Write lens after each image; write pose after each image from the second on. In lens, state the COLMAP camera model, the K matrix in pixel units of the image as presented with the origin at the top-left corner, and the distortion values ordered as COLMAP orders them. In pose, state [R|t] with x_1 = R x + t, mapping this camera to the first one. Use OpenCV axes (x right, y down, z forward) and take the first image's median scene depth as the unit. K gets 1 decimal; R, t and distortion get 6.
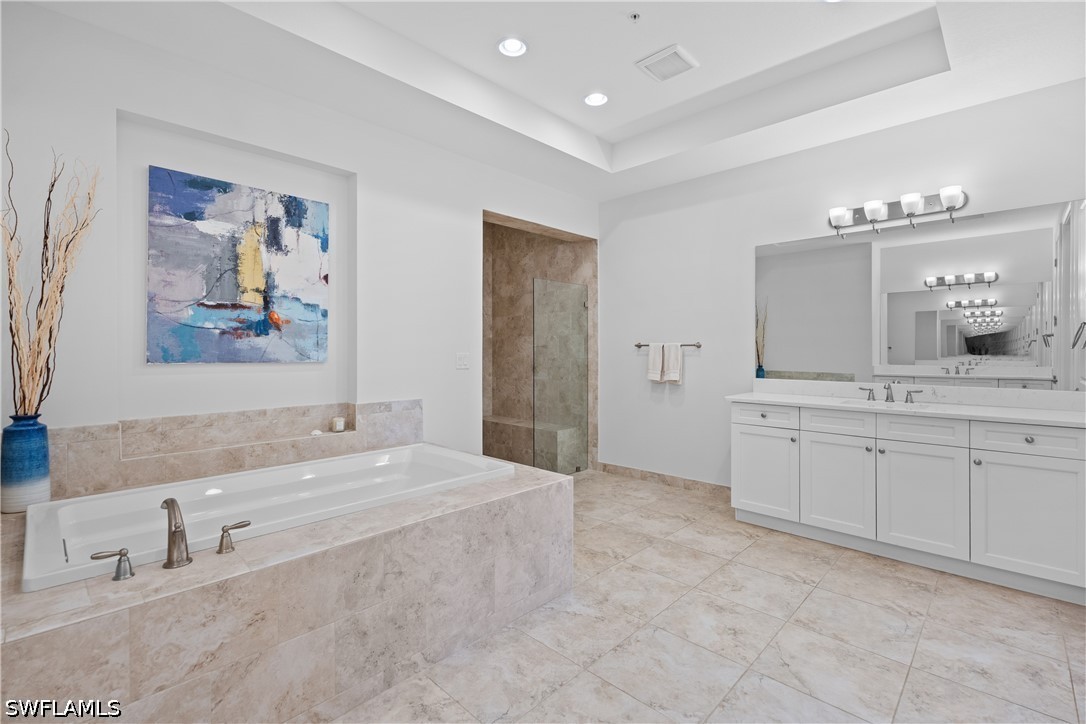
lens RADIAL K [[489.0, 0, 554.0], [0, 489.0, 348.4], [0, 0, 1]] dist [-0.001422, -0.000417]
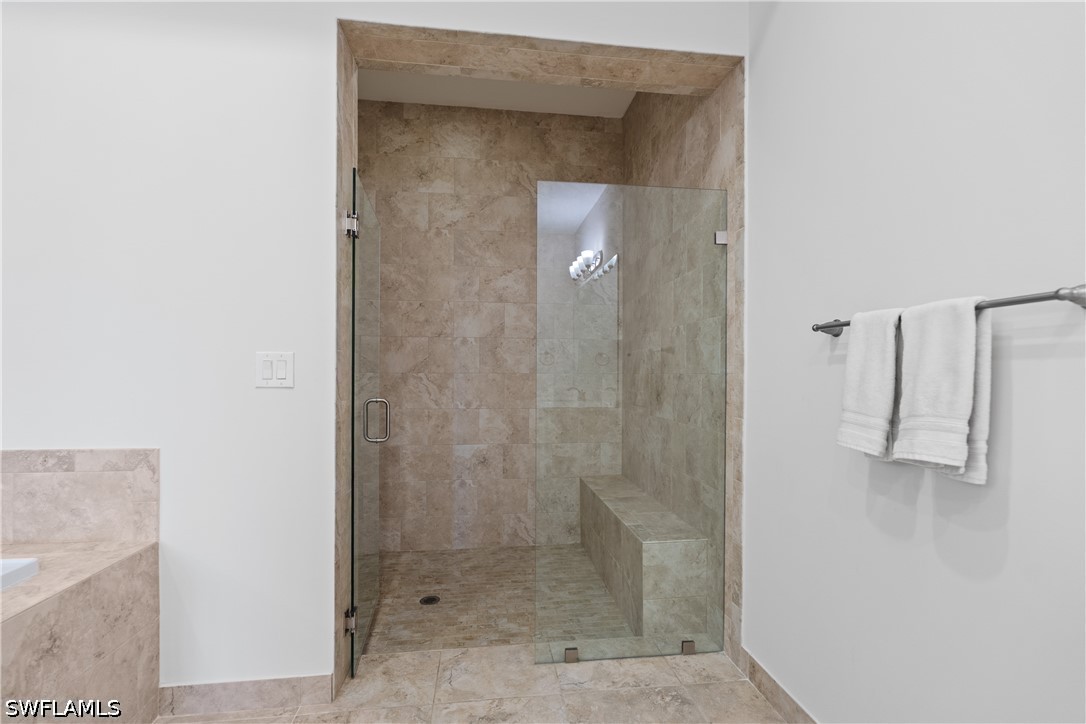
lens RADIAL K [[489.0, 0, 547.8], [0, 489.0, 377.6], [0, 0, 1]] dist [-0.001422, -0.000417]
pose [[0.768913, 0.008958, -0.639291, 0.370877], [-0.003390, 0.999945, 0.009934, 0.035479], [0.639345, -0.005471, 0.768901, 1.056655]]
